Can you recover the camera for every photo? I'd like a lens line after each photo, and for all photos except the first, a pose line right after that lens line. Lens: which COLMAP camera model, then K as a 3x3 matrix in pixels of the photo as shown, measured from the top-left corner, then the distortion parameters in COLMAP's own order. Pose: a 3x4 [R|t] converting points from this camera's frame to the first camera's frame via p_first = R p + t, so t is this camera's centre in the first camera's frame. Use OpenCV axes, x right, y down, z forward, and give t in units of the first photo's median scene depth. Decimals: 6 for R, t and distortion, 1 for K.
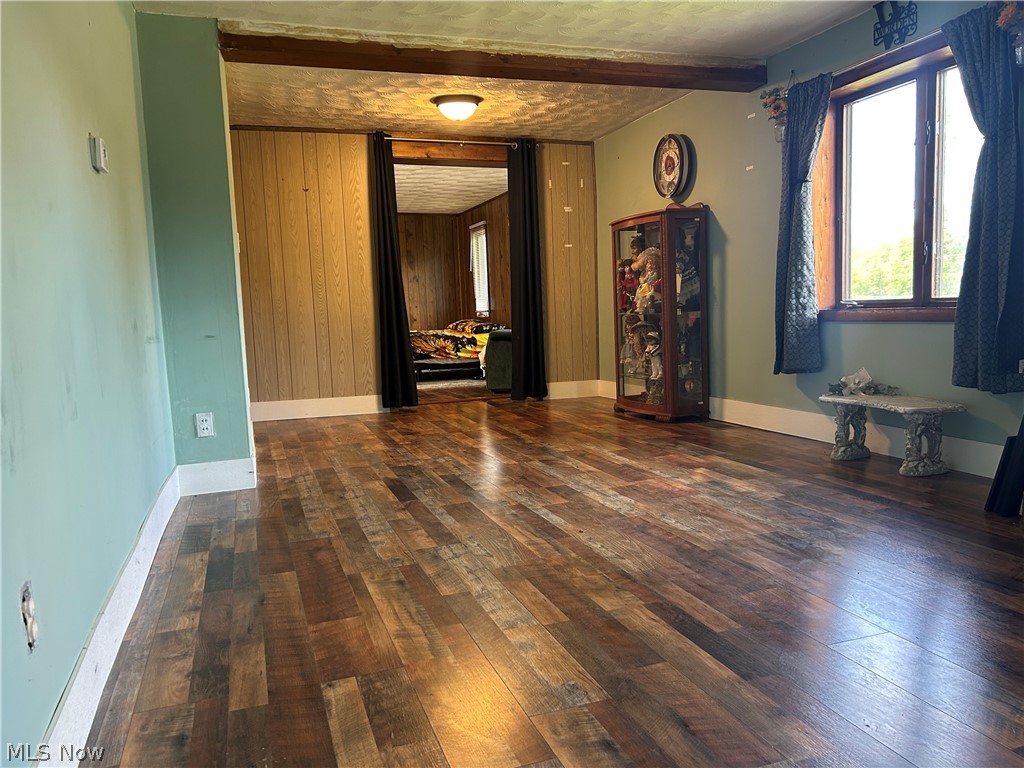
lens RADIAL K [[771.7, 0, 514.0], [0, 771.7, 381.6], [0, 0, 1]] dist [0.063530, -0.070798]
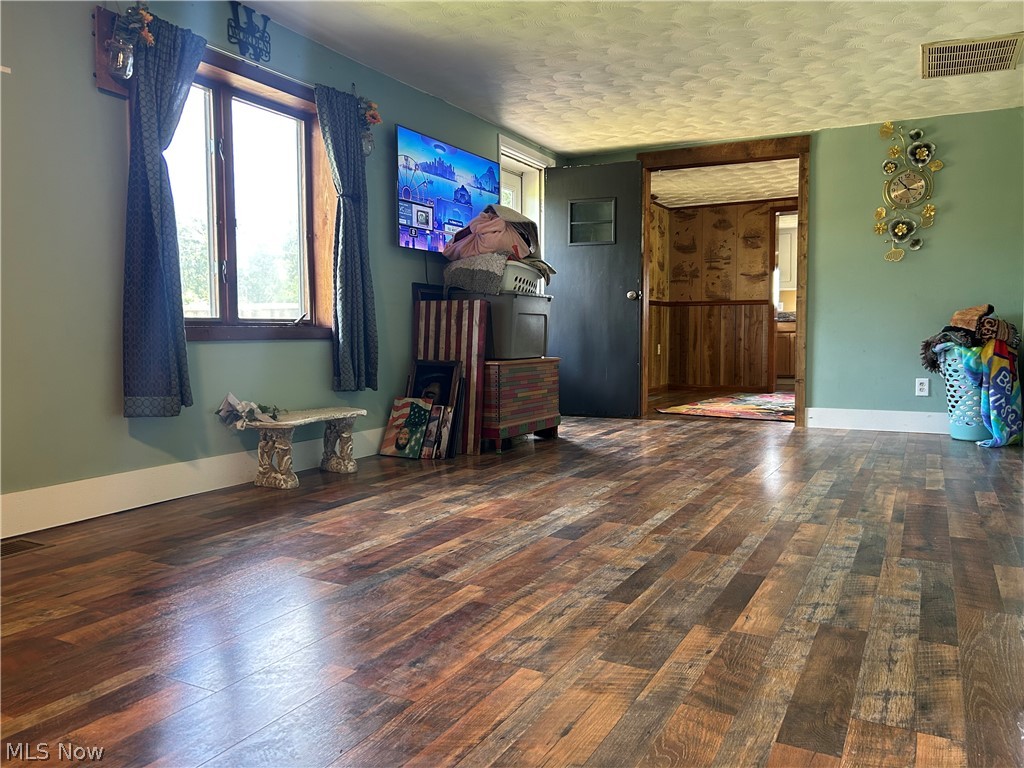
lens RADIAL K [[771.7, 0, 516.2], [0, 771.7, 386.2], [0, 0, 1]] dist [0.063530, -0.070798]
pose [[-0.678648, -0.012313, 0.734361, -0.525507], [0.098841, 0.989233, 0.107928, -0.111412], [-0.727783, 0.145830, -0.670124, 1.679805]]
